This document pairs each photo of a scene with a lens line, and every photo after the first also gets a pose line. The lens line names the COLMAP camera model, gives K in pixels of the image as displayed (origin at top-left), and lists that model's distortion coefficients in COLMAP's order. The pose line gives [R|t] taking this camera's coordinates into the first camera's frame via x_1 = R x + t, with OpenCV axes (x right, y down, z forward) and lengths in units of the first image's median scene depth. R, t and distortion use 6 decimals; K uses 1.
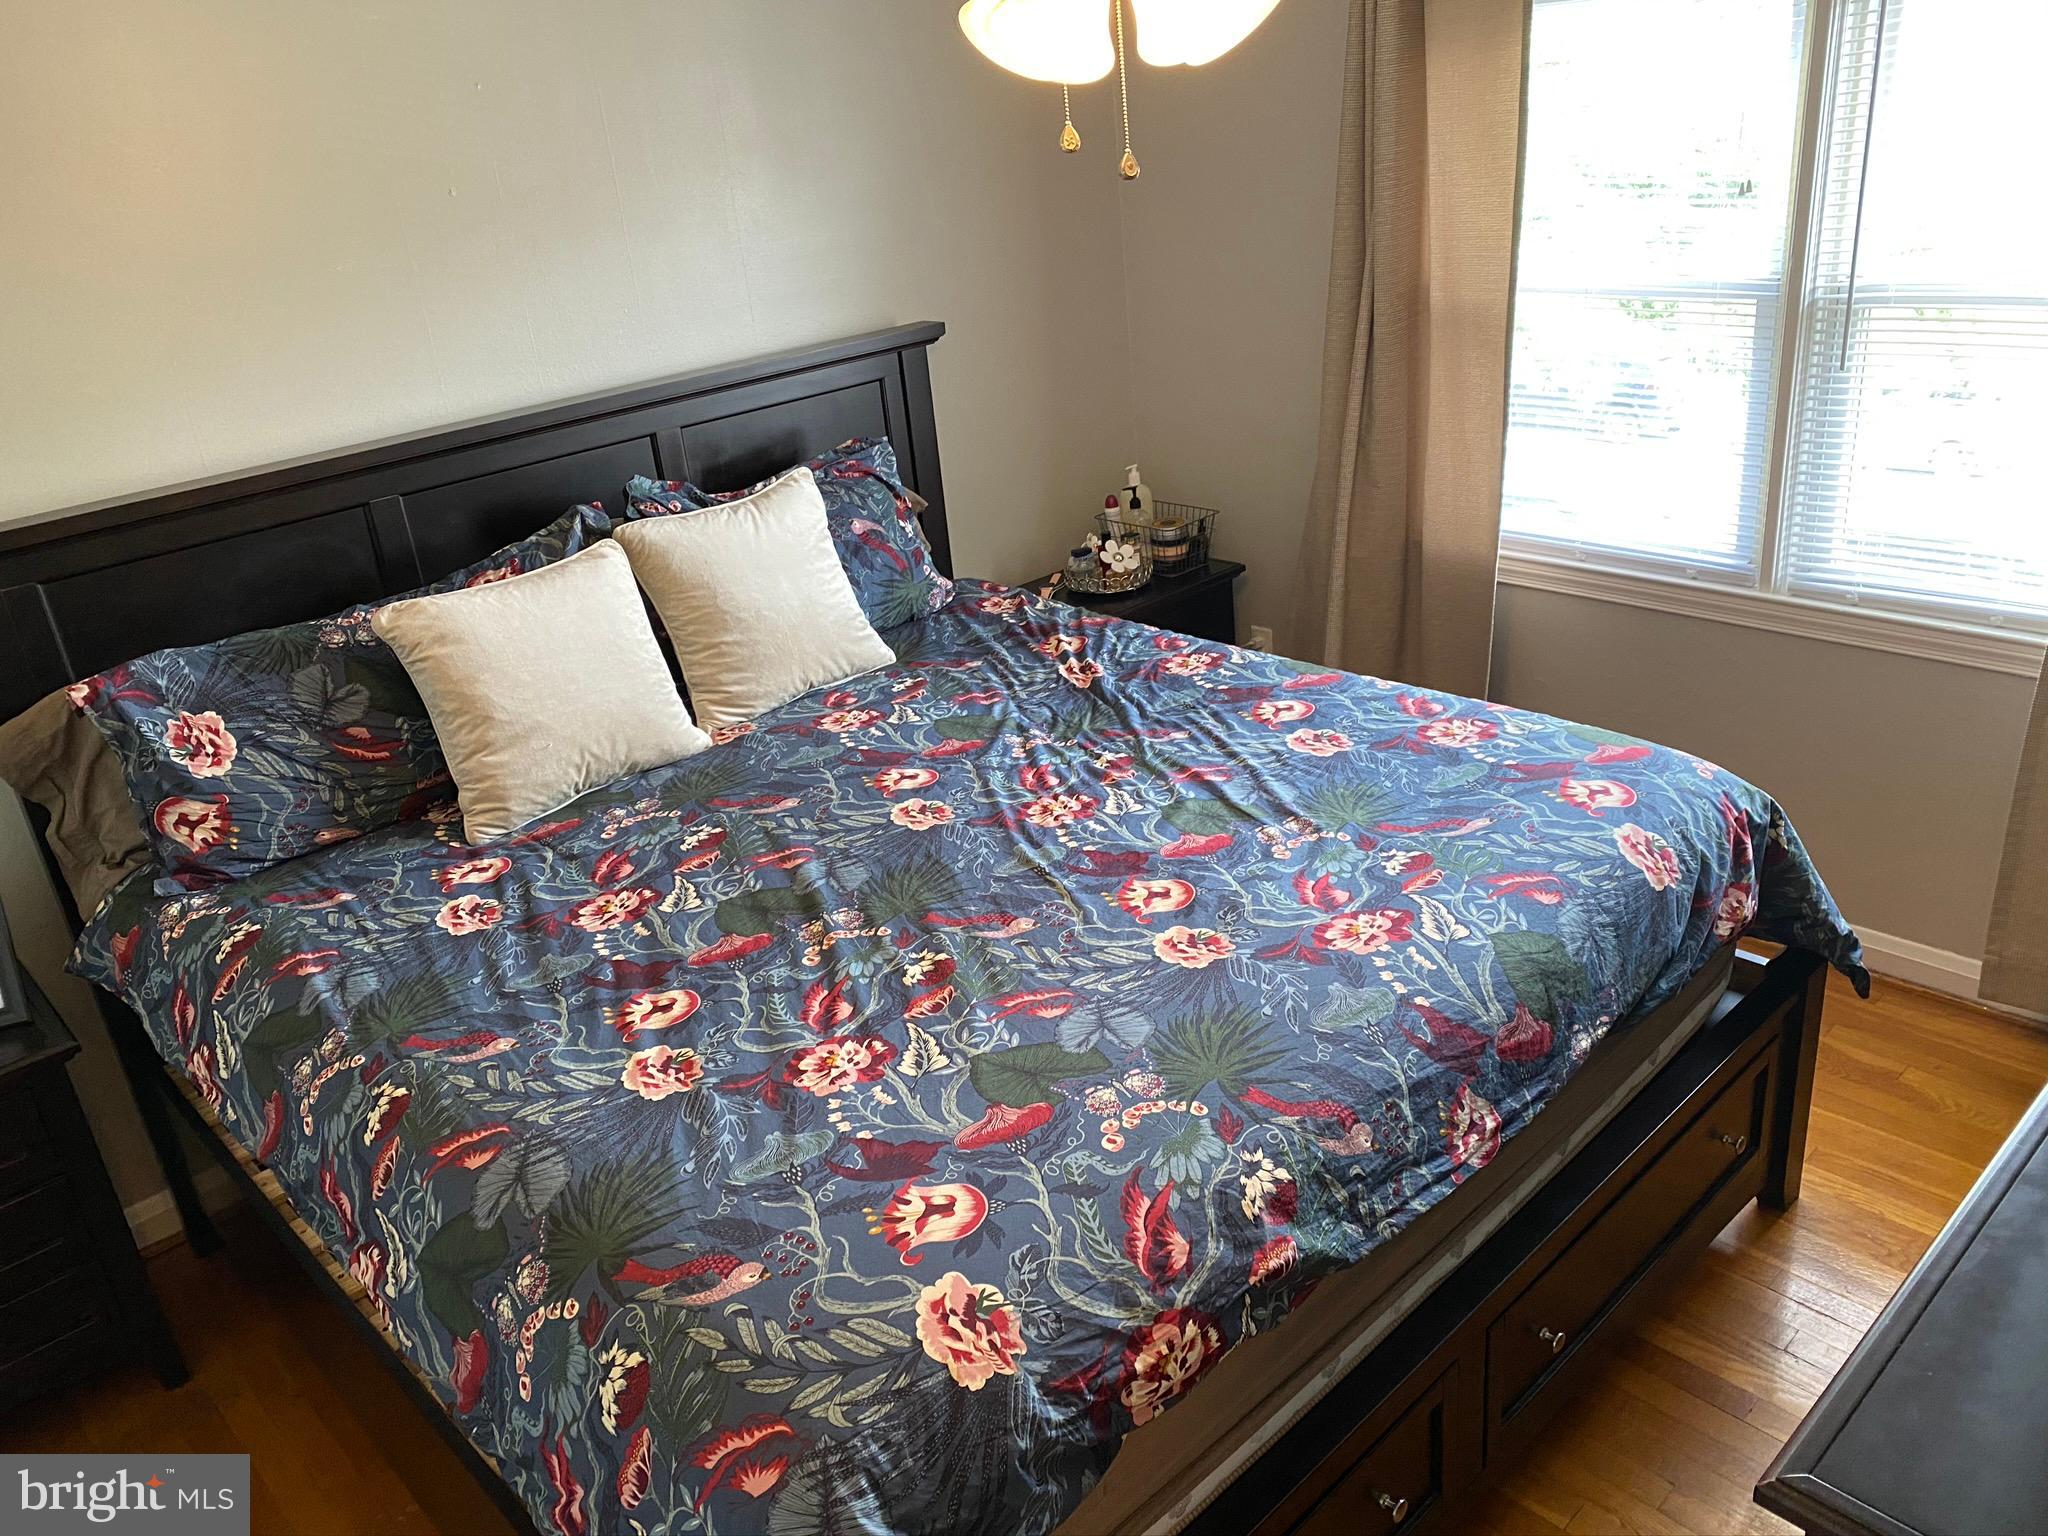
lens RADIAL K [[1561.9, 0, 1035.9], [0, 1561.9, 771.1], [0, 0, 1]] dist [0.049560, -0.083138]
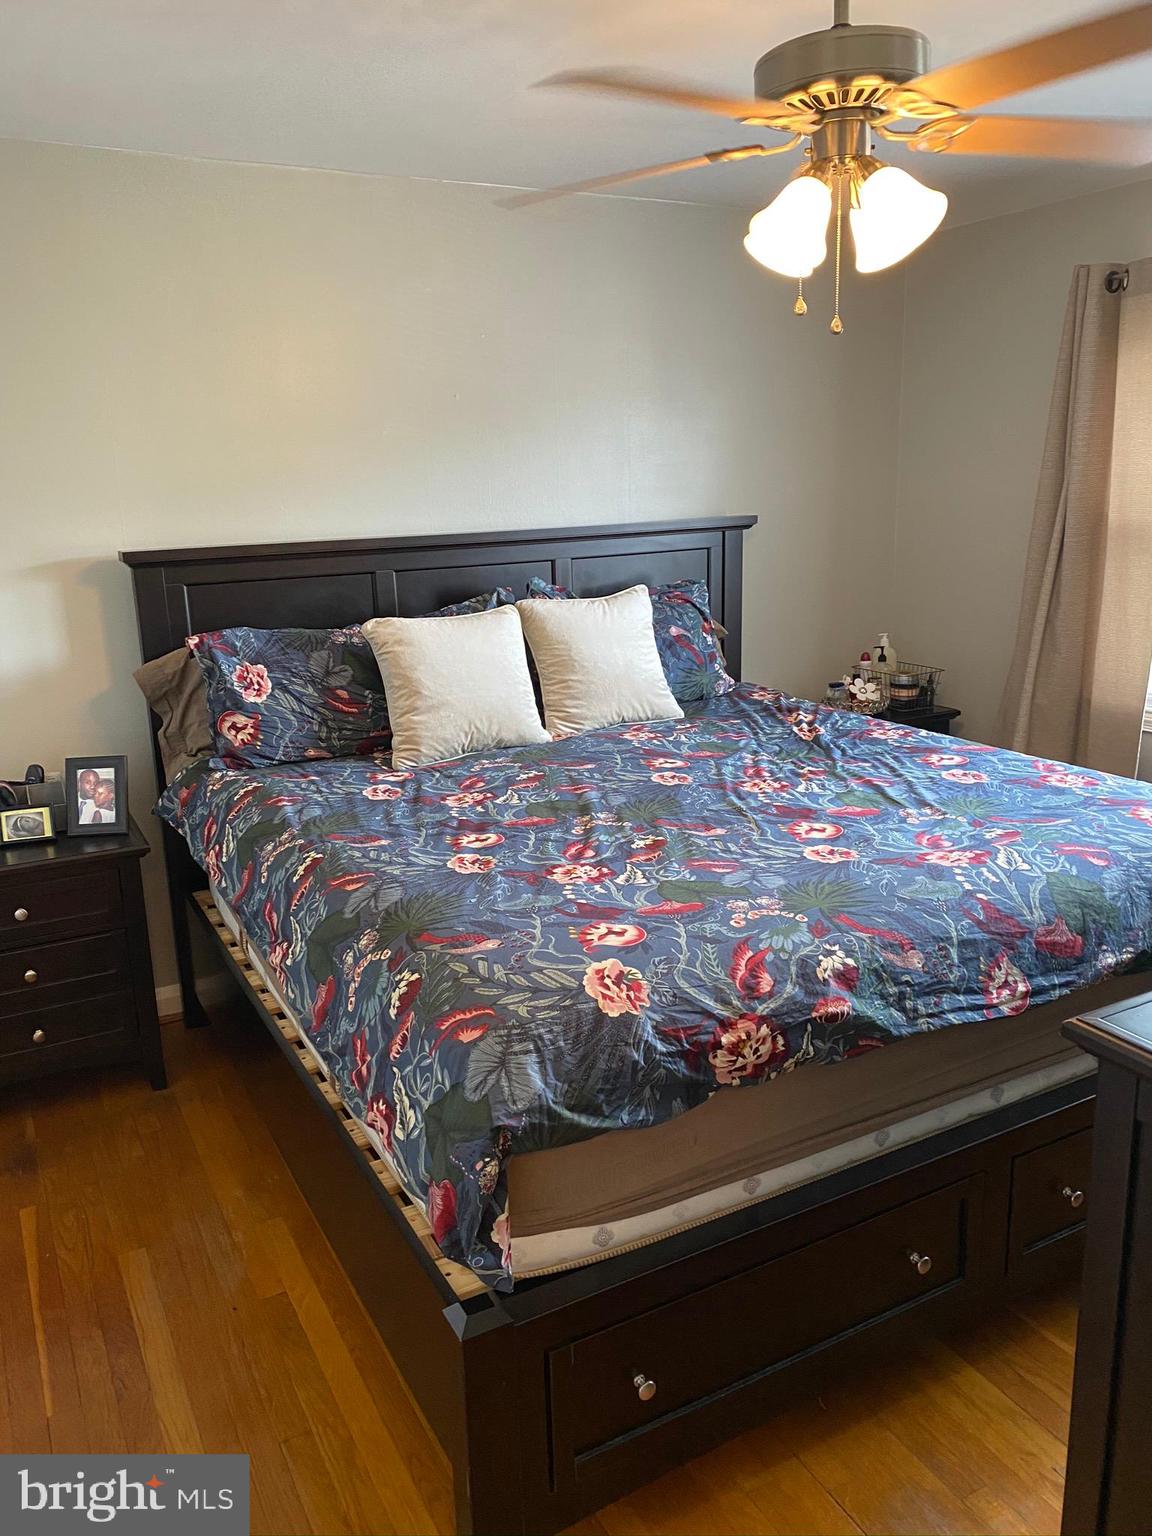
lens RADIAL K [[1171.4, 0, 559.6], [0, 1171.4, 760.1], [0, 0, 1]] dist [0.049560, -0.083138]
pose [[0.960866, 0.125429, -0.246989, 0.095950], [-0.162381, 0.977400, -0.135361, 0.176854], [0.224429, 0.170170, 0.959517, -0.101208]]
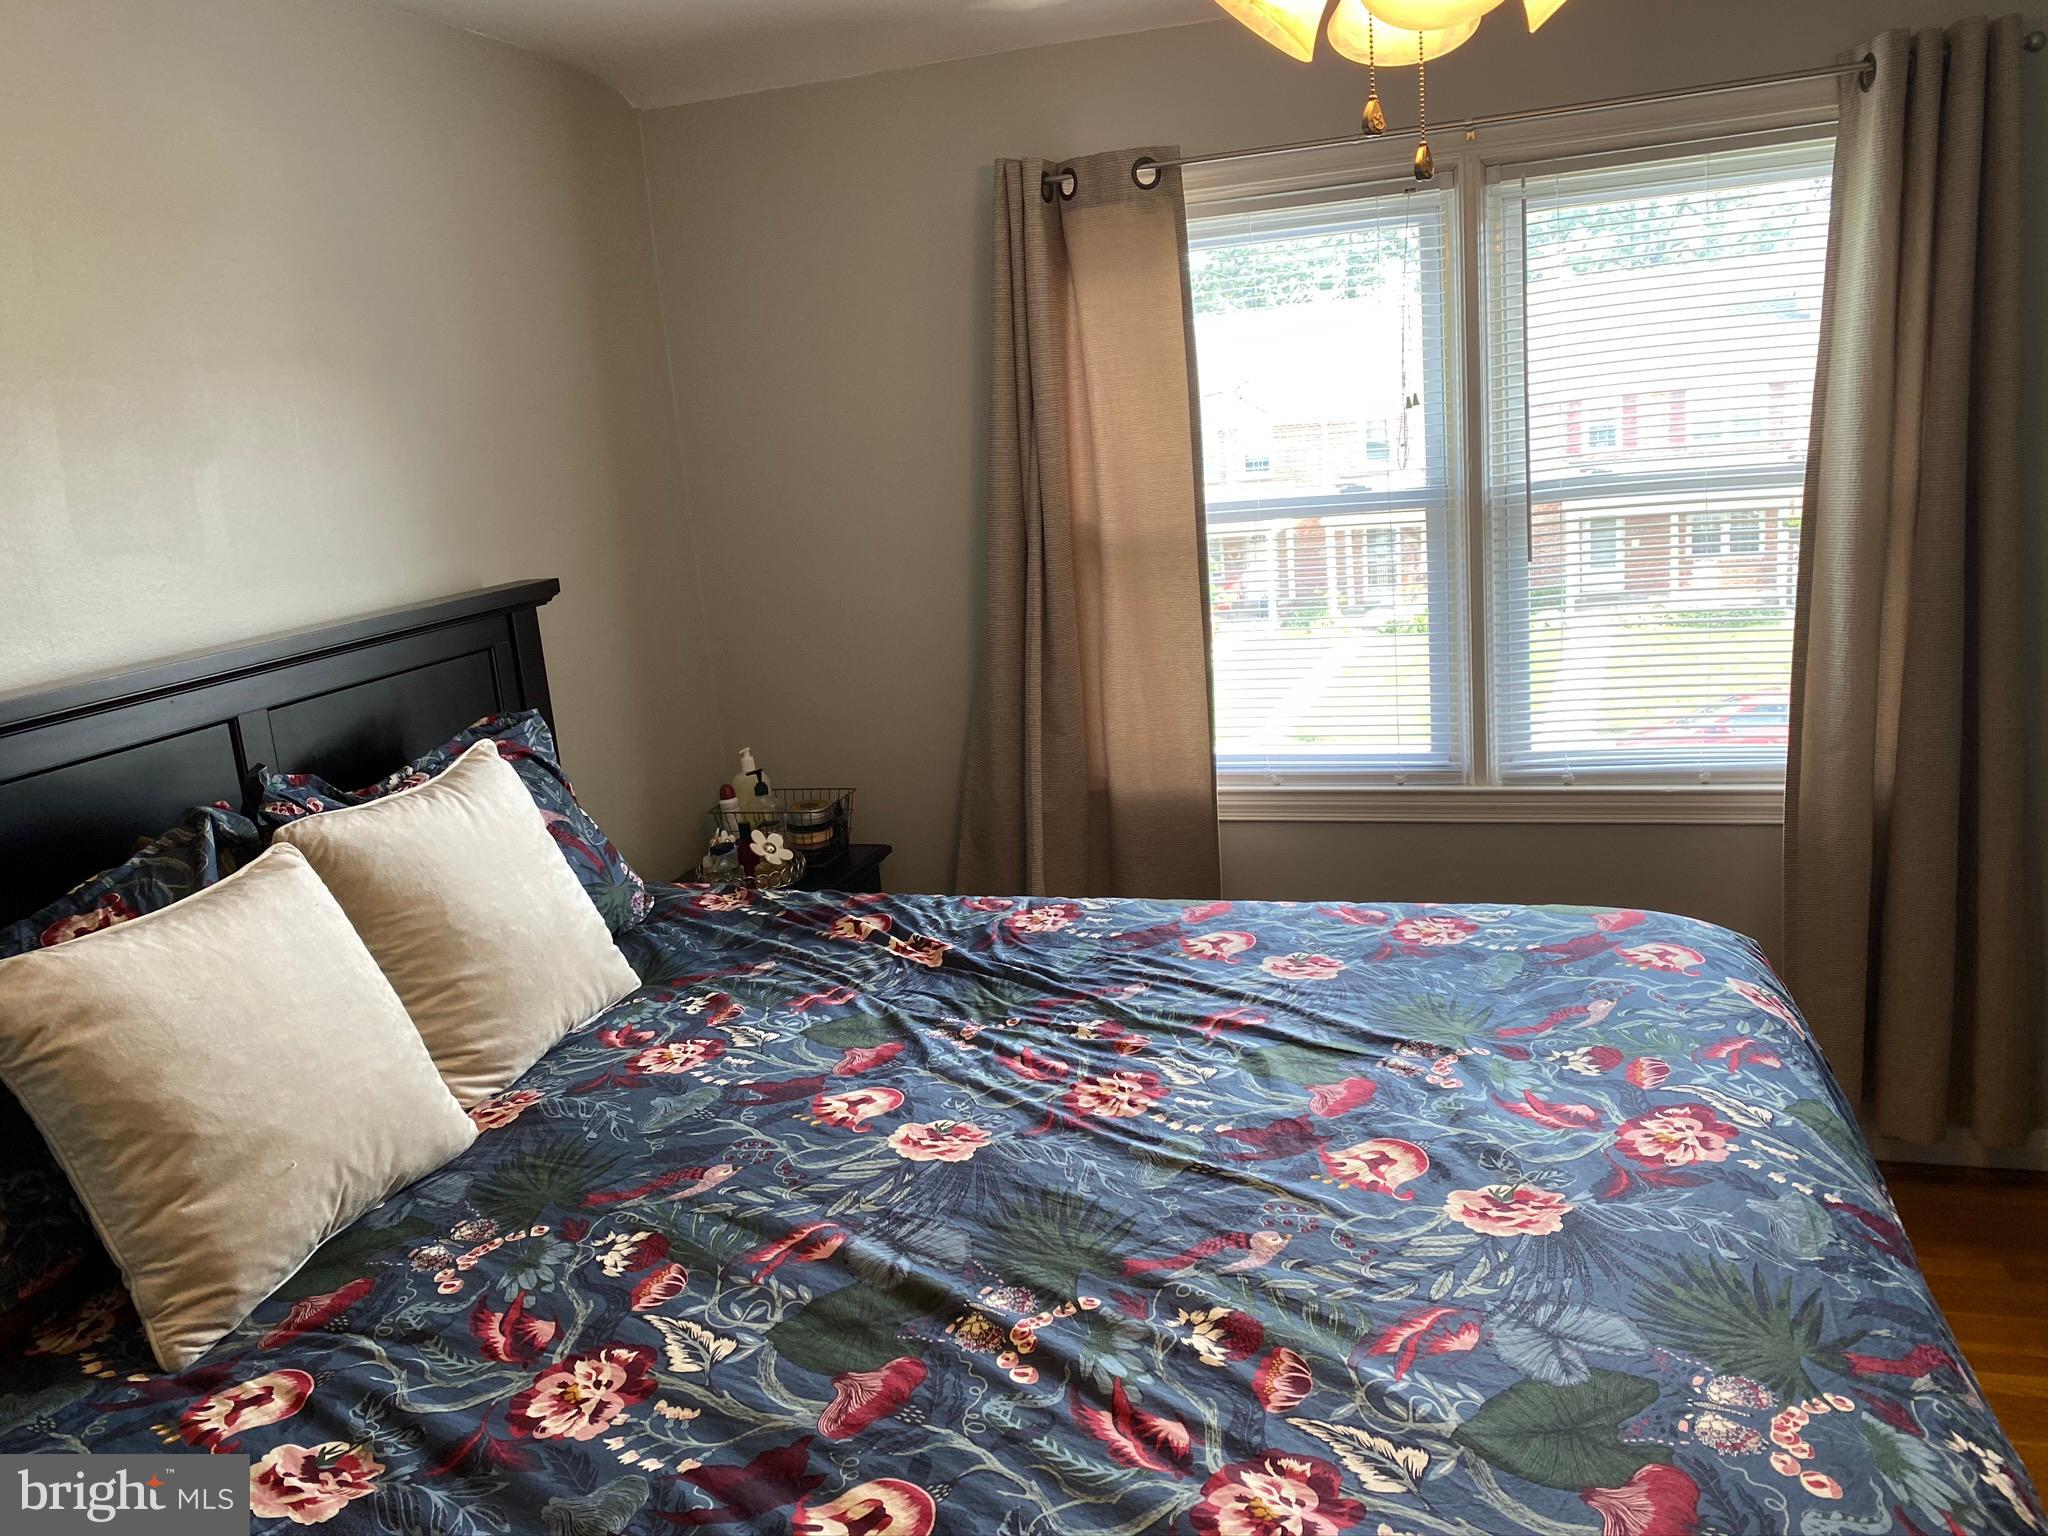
lens RADIAL K [[1561.9, 0, 1013.0], [0, 1561.9, 761.3], [0, 0, 1]] dist [0.049560, -0.083138]
pose [[0.879000, -0.088576, 0.468522, -0.351164], [0.197740, 0.961833, -0.189145, 0.003355], [-0.433886, 0.258904, 0.862967, 0.337057]]
